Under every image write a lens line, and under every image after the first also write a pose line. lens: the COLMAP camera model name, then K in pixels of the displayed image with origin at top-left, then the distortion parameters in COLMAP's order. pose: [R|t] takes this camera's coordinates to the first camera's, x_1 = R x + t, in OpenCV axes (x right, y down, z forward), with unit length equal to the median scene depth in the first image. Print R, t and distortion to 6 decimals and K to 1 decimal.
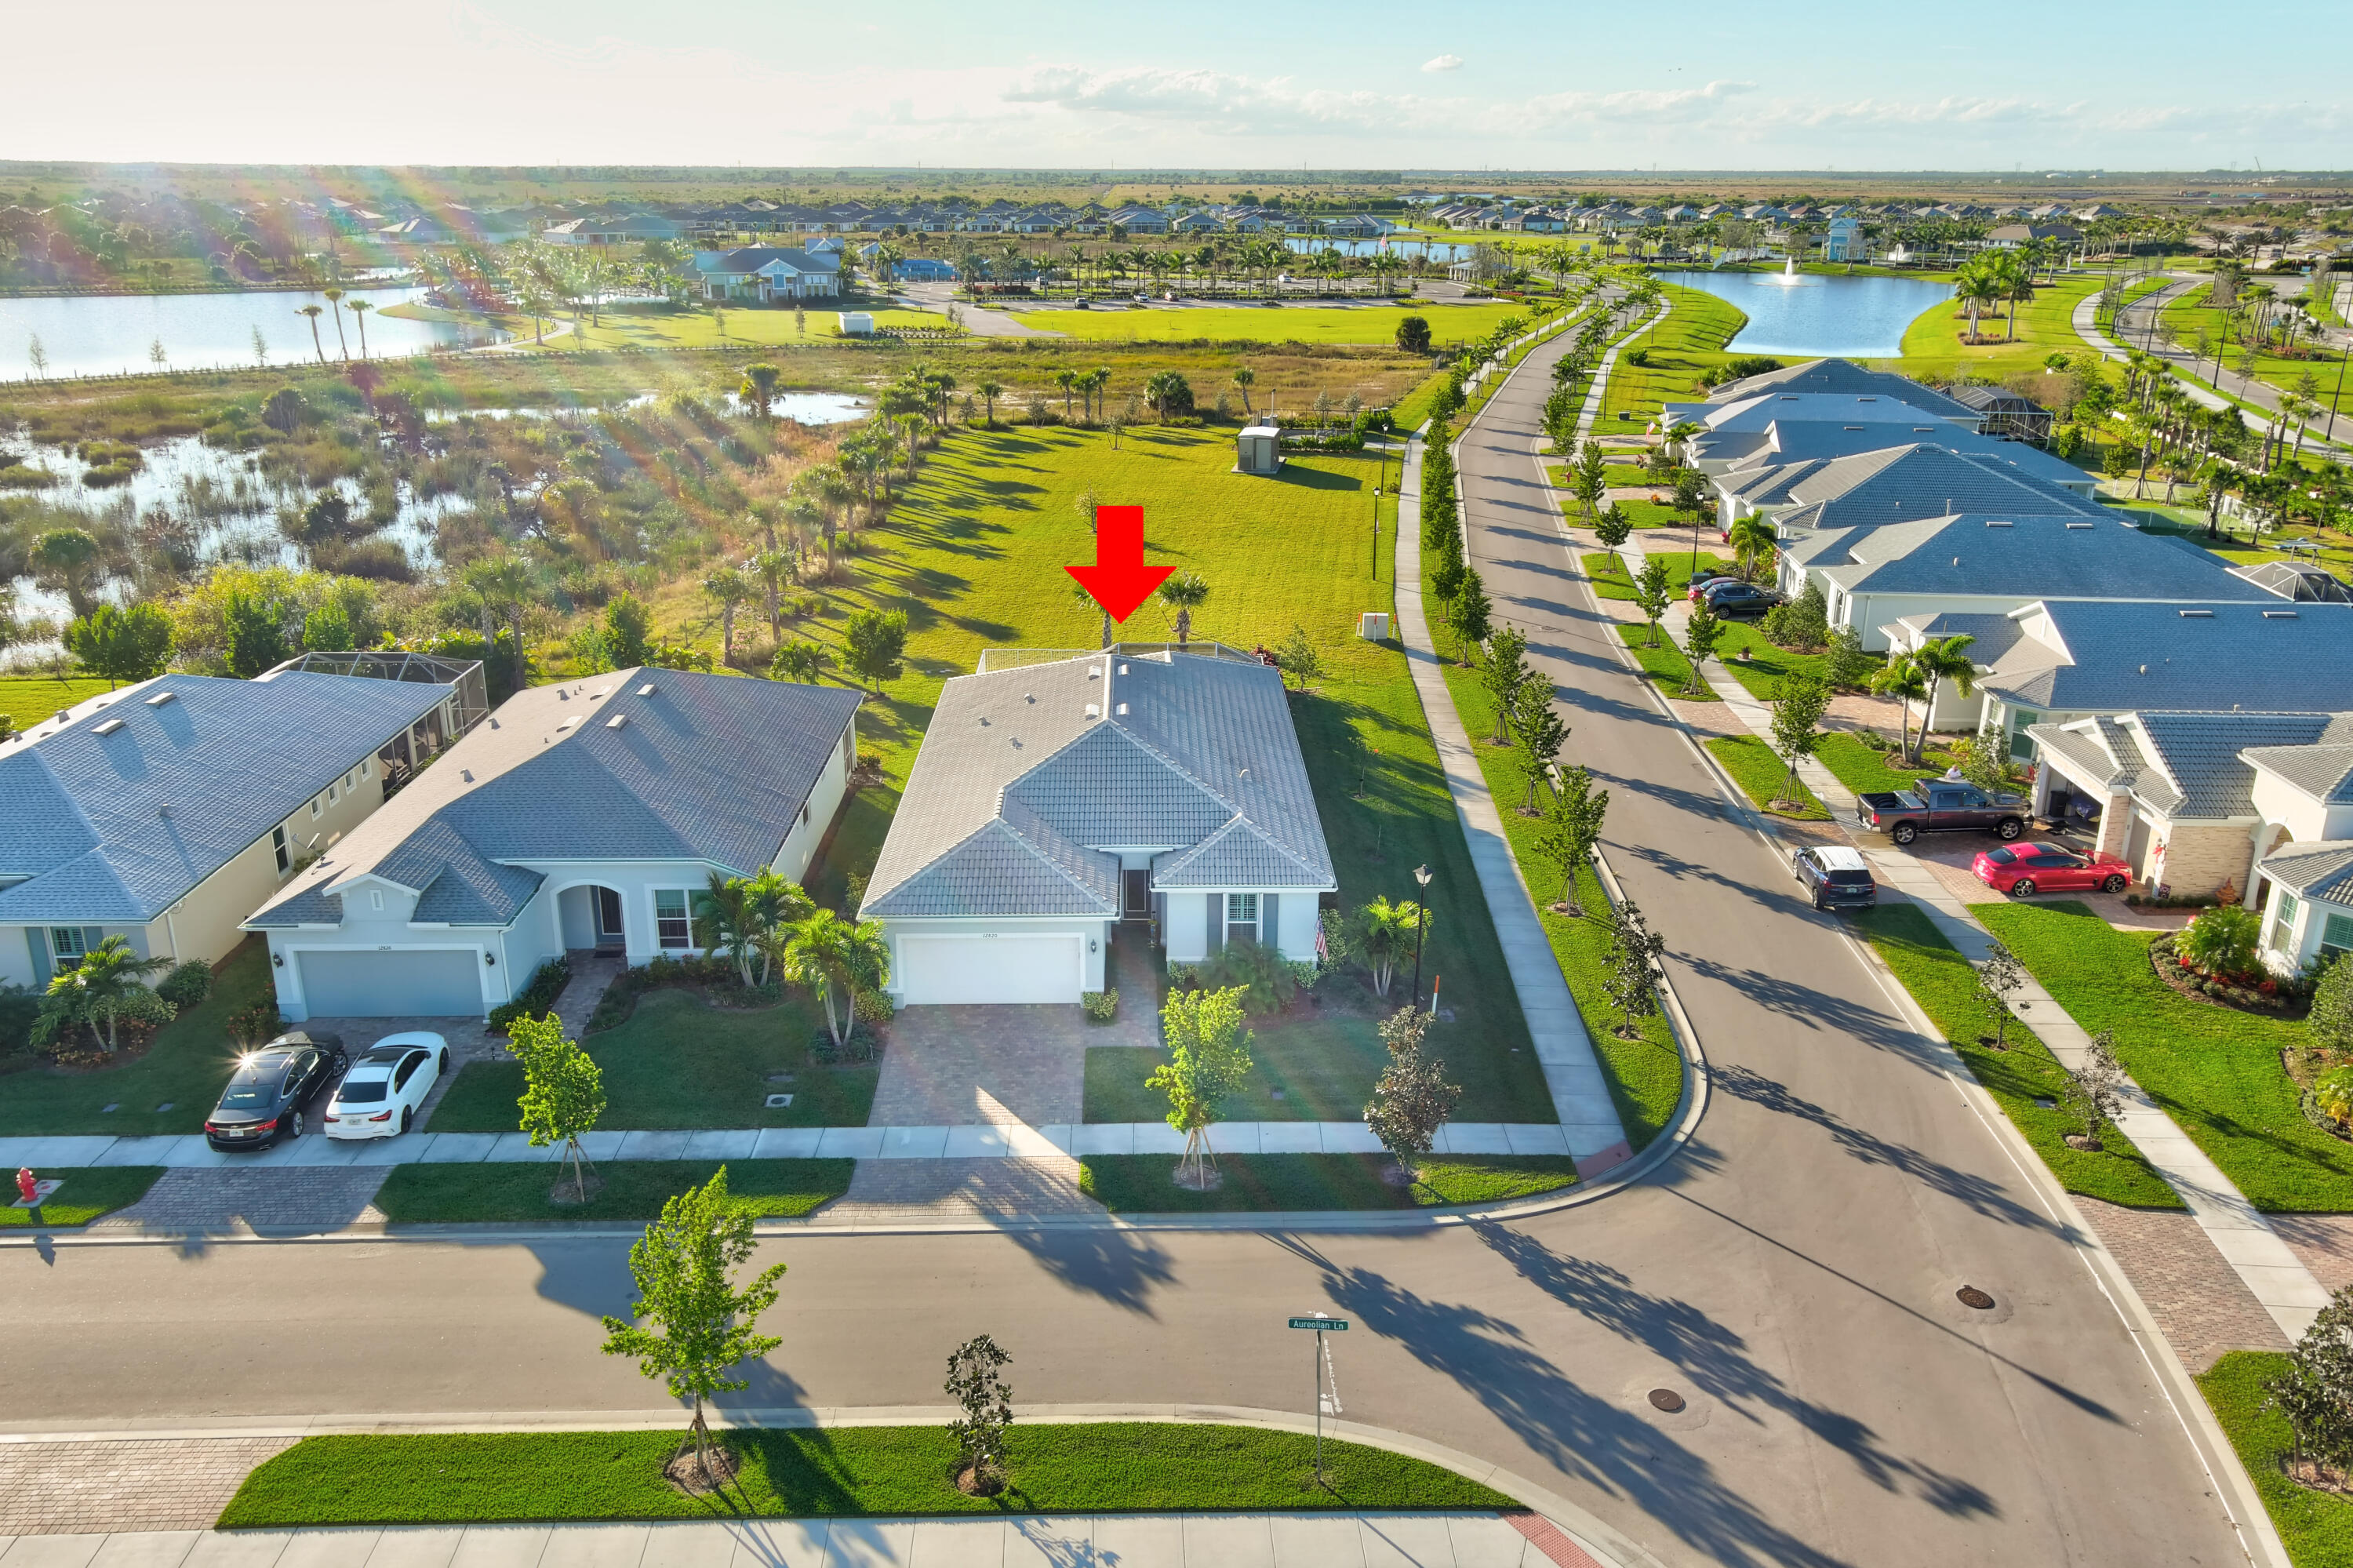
lens RADIAL K [[1821.7, 0, 1176.5], [0, 1821.7, 784.0], [0, 0, 1]] dist [0.033213, -0.040694]
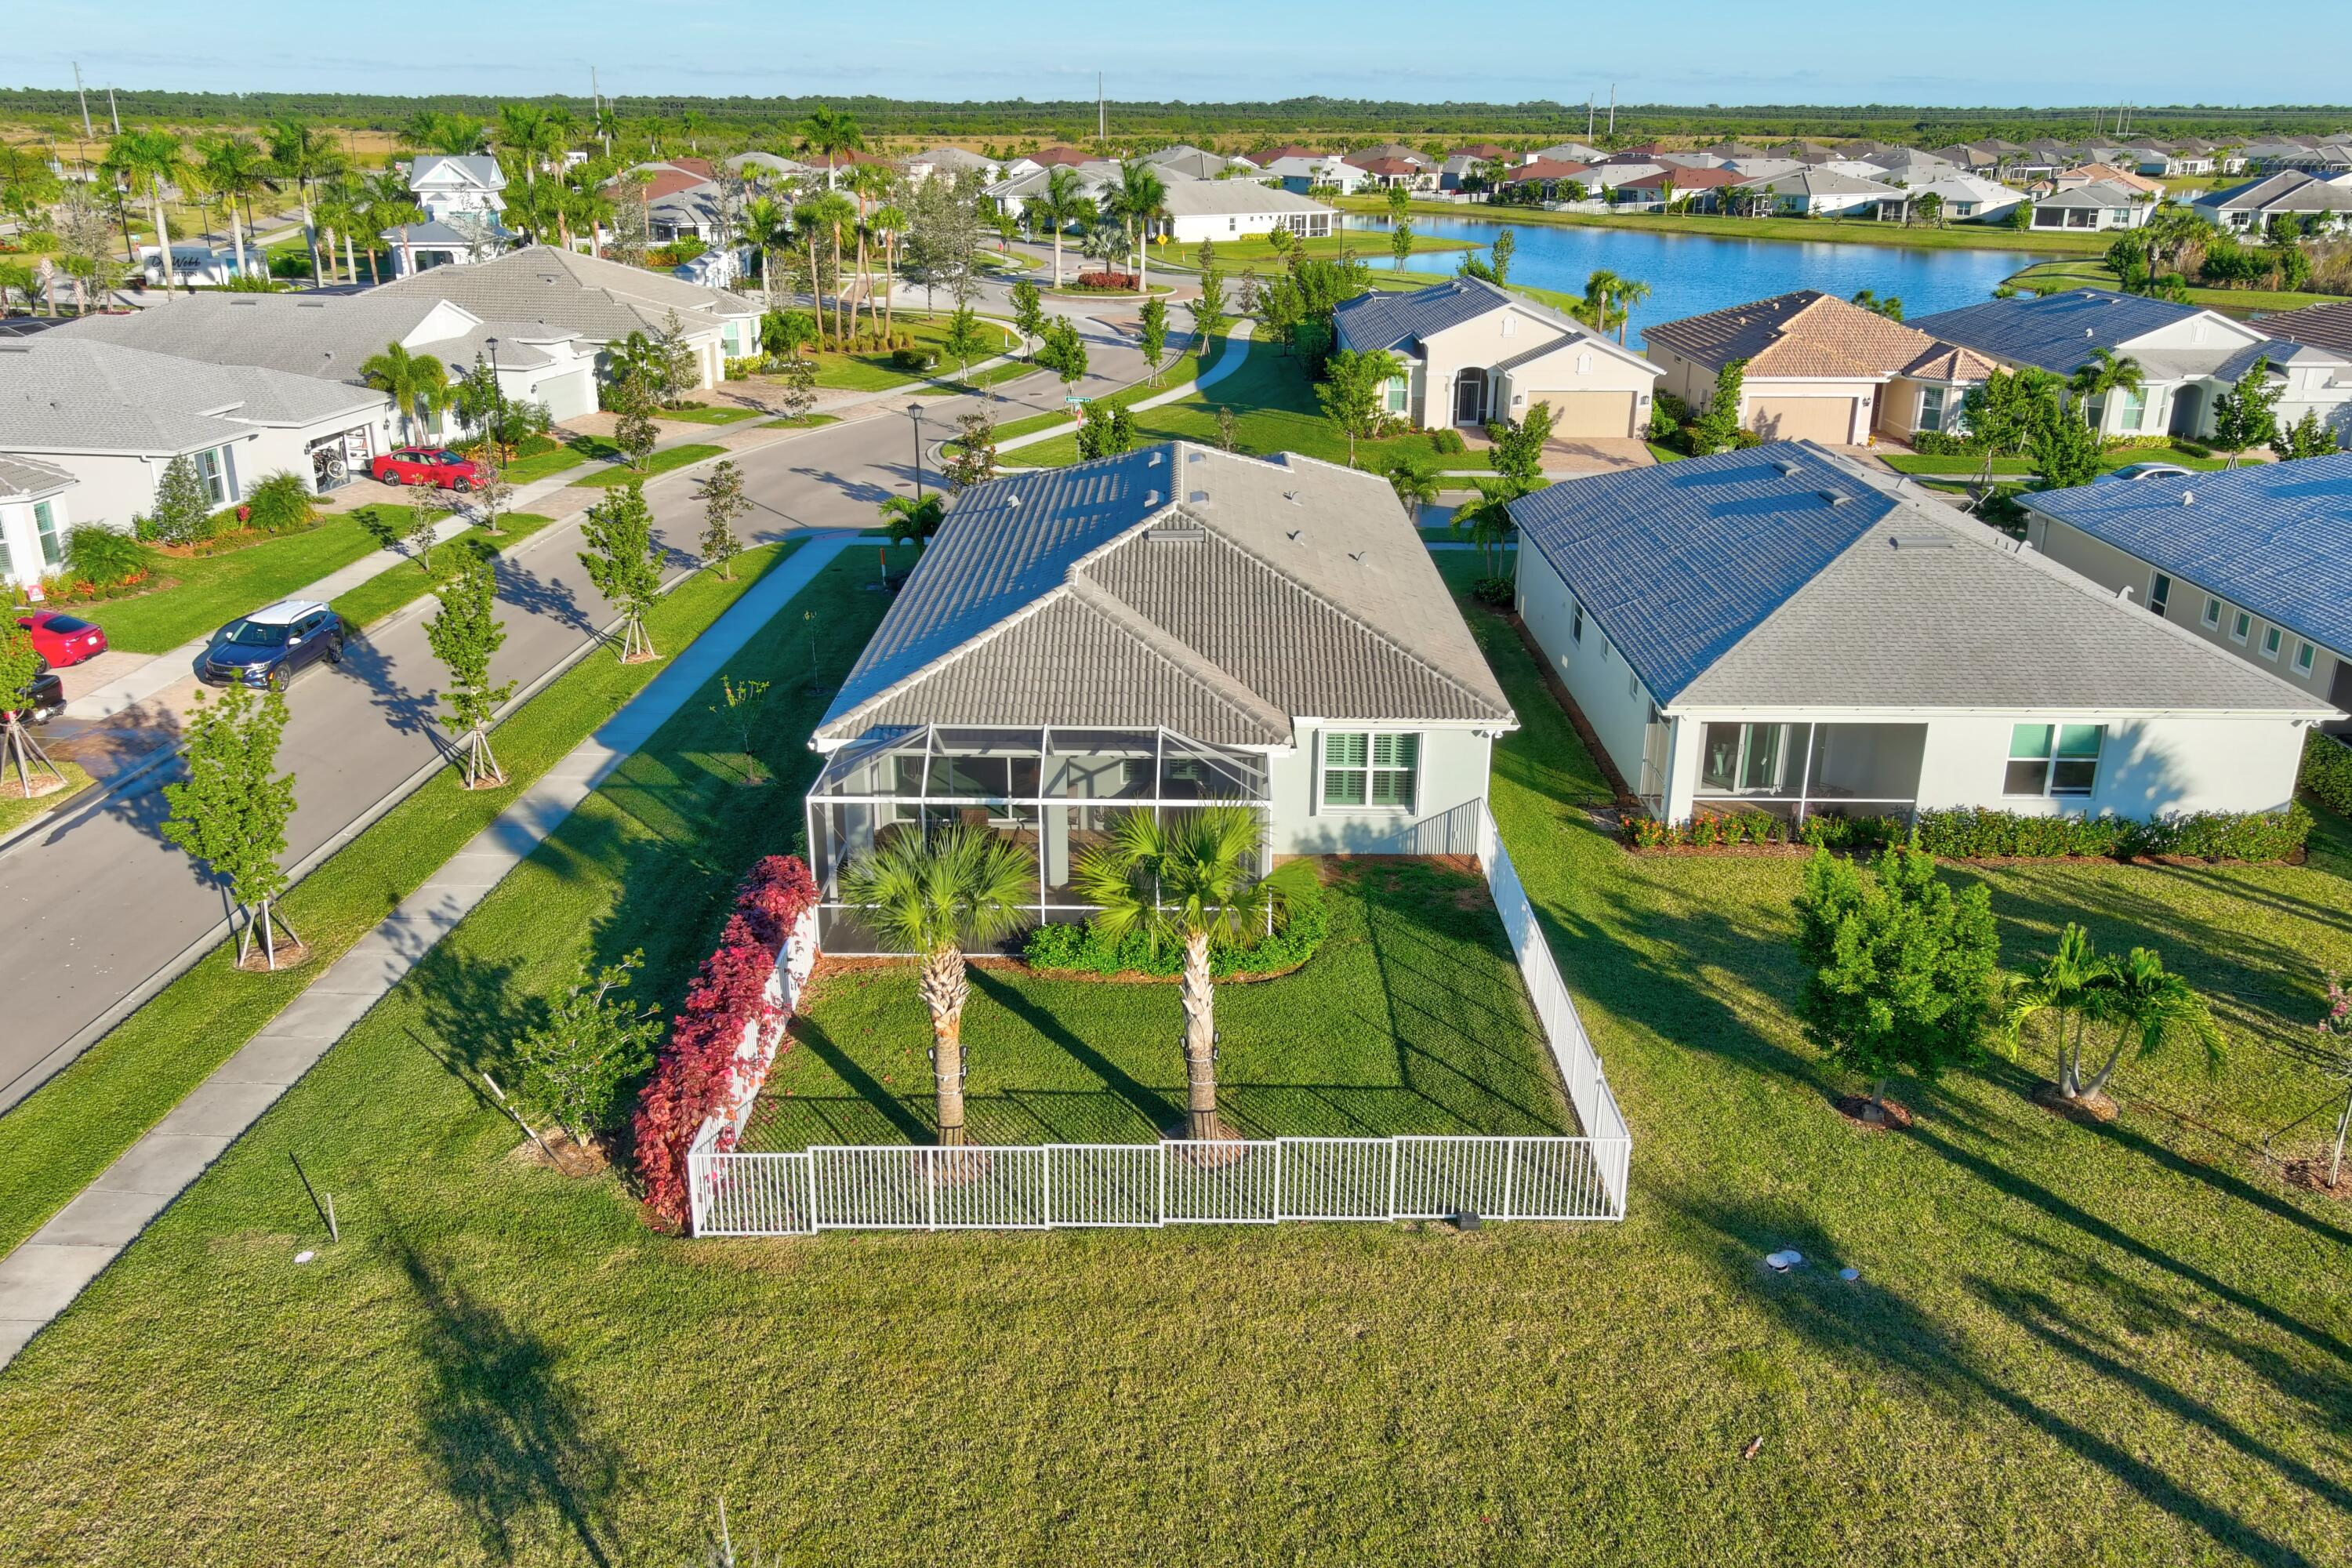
lens RADIAL K [[1854.4, 0, 1175.8], [0, 1854.4, 737.5], [0, 0, 1]] dist [0.022438, -0.015292]
pose [[-0.999584, -0.018986, 0.021732, -0.064782], [-0.001928, 0.795338, 0.606163, -0.477052], [-0.028793, 0.605869, -0.795043, 1.896755]]
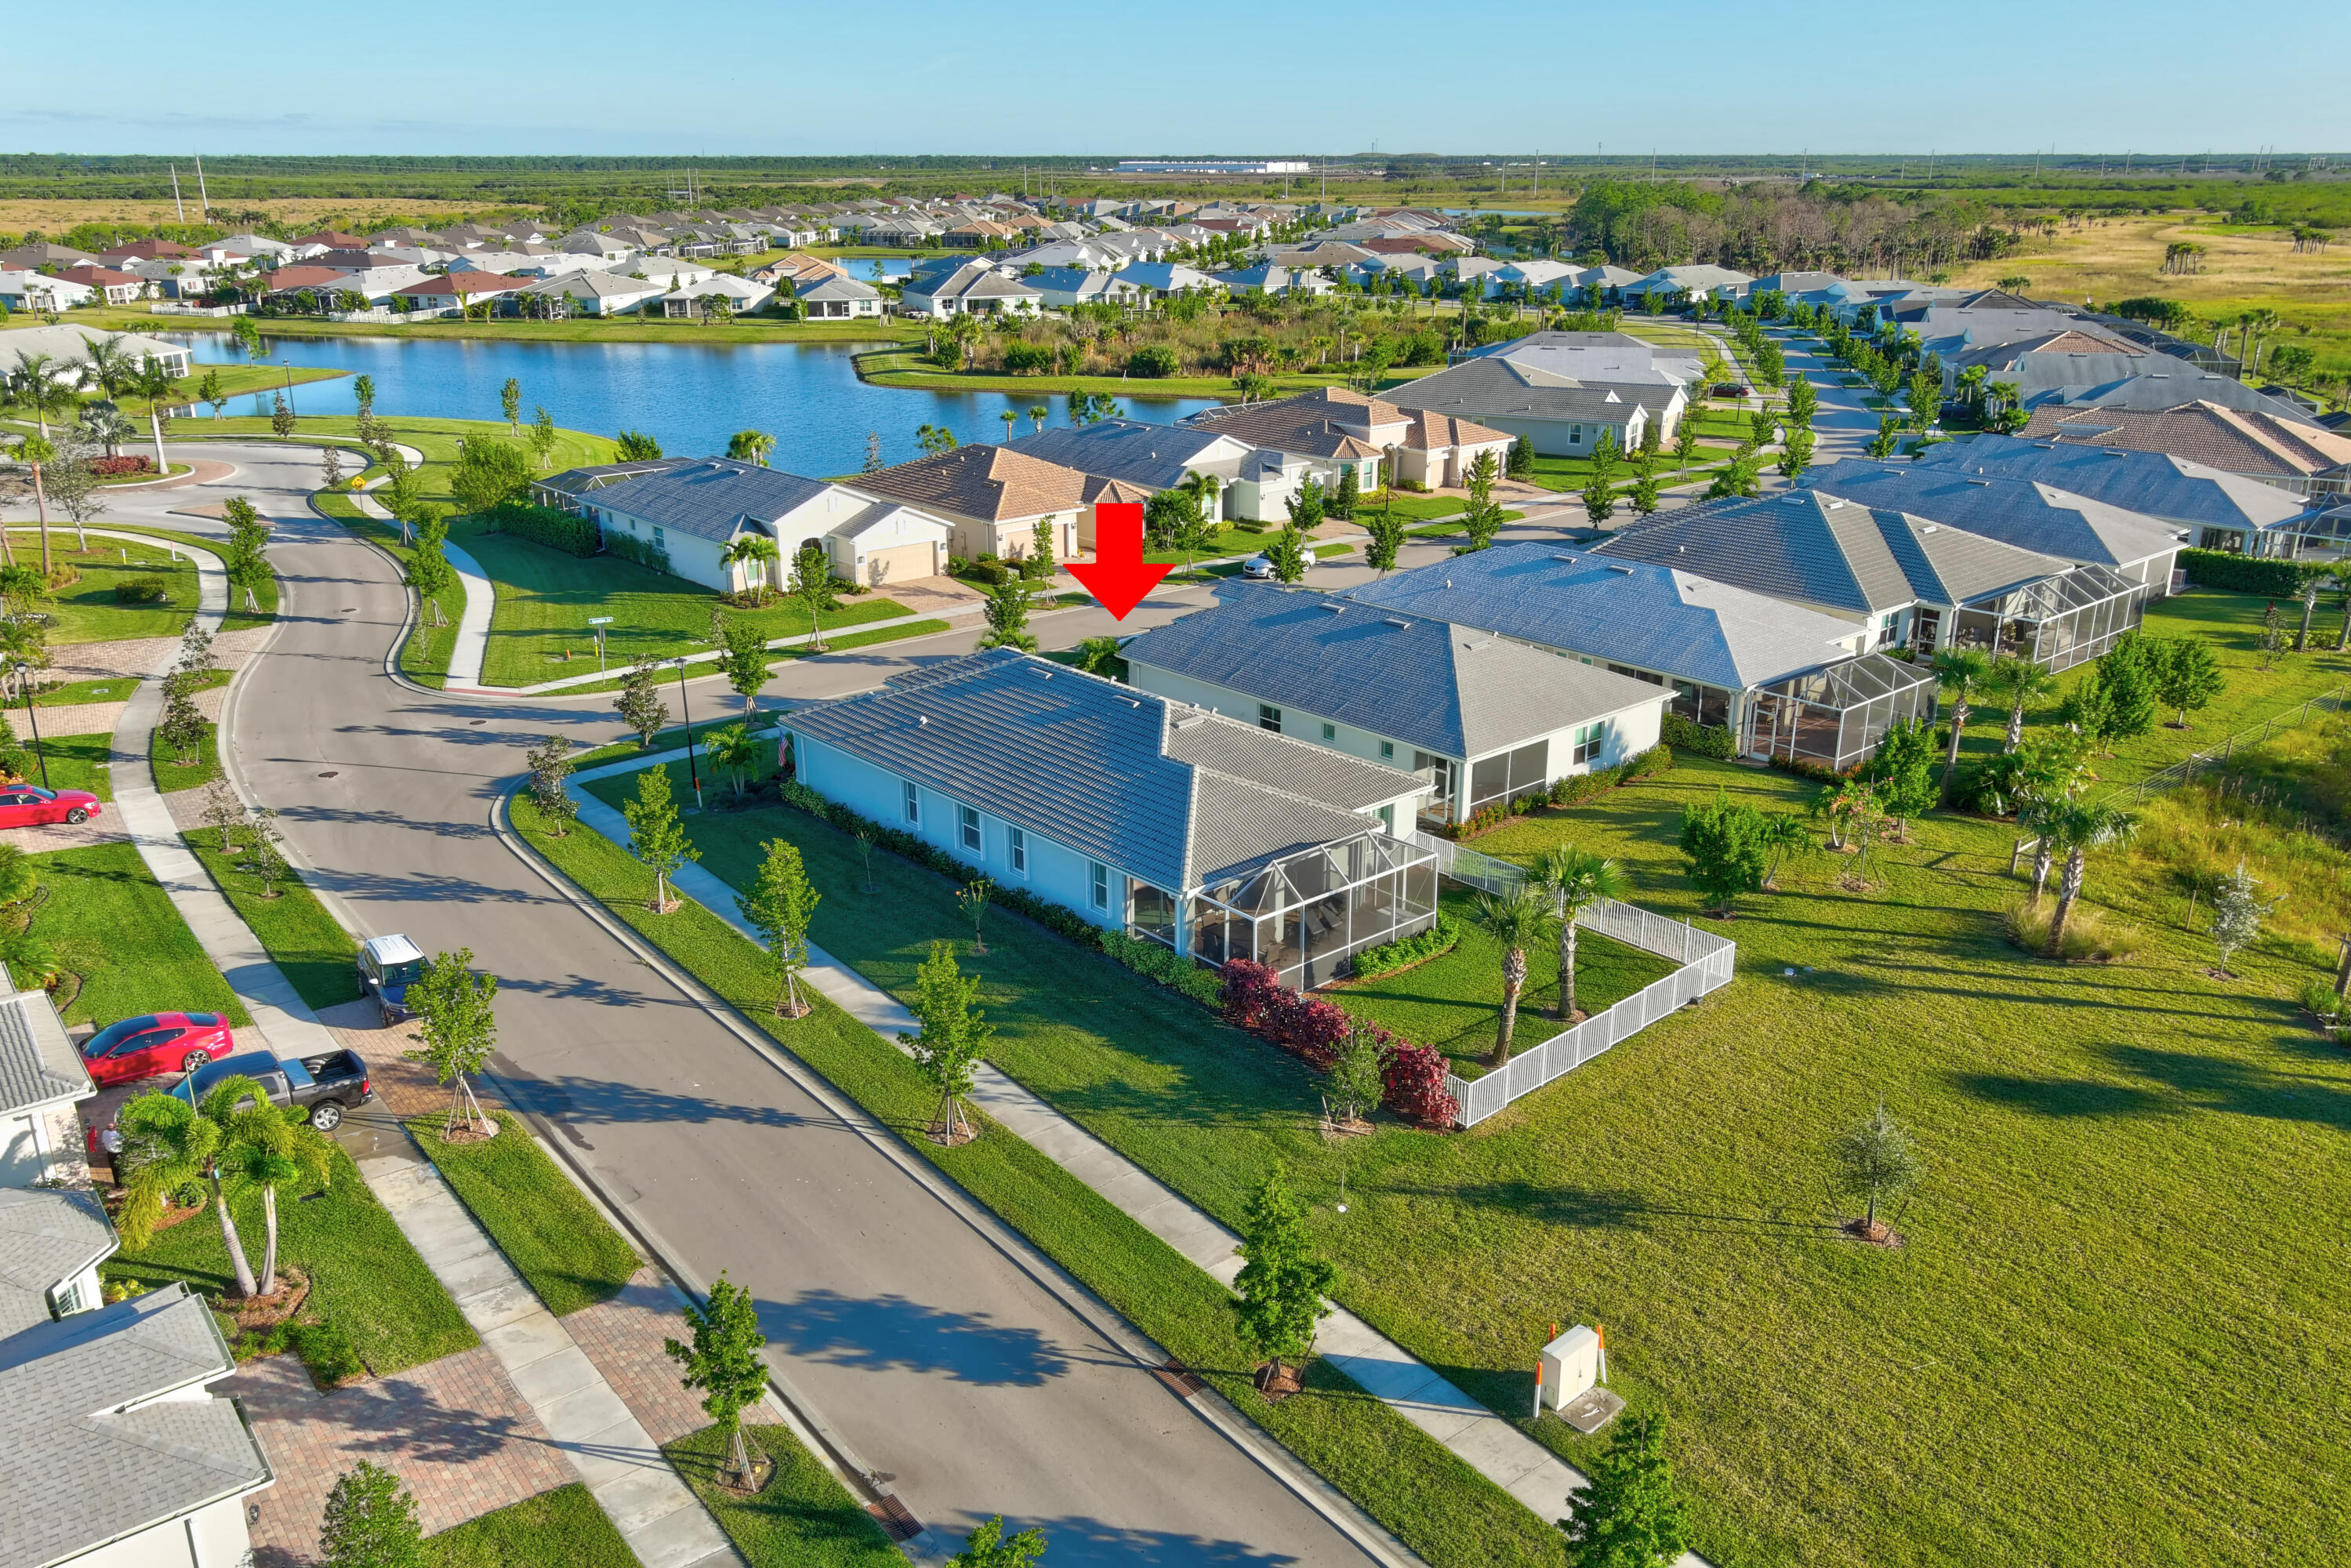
lens RADIAL K [[1820.2, 0, 1175.5], [0, 1820.2, 784.0], [0, 0, 1]] dist [0.033213, -0.040694]
pose [[-0.759602, 0.207830, -0.616288, 0.688858], [-0.209969, 0.818470, 0.534809, -0.676874], [0.615562, 0.535643, -0.578074, 1.940145]]
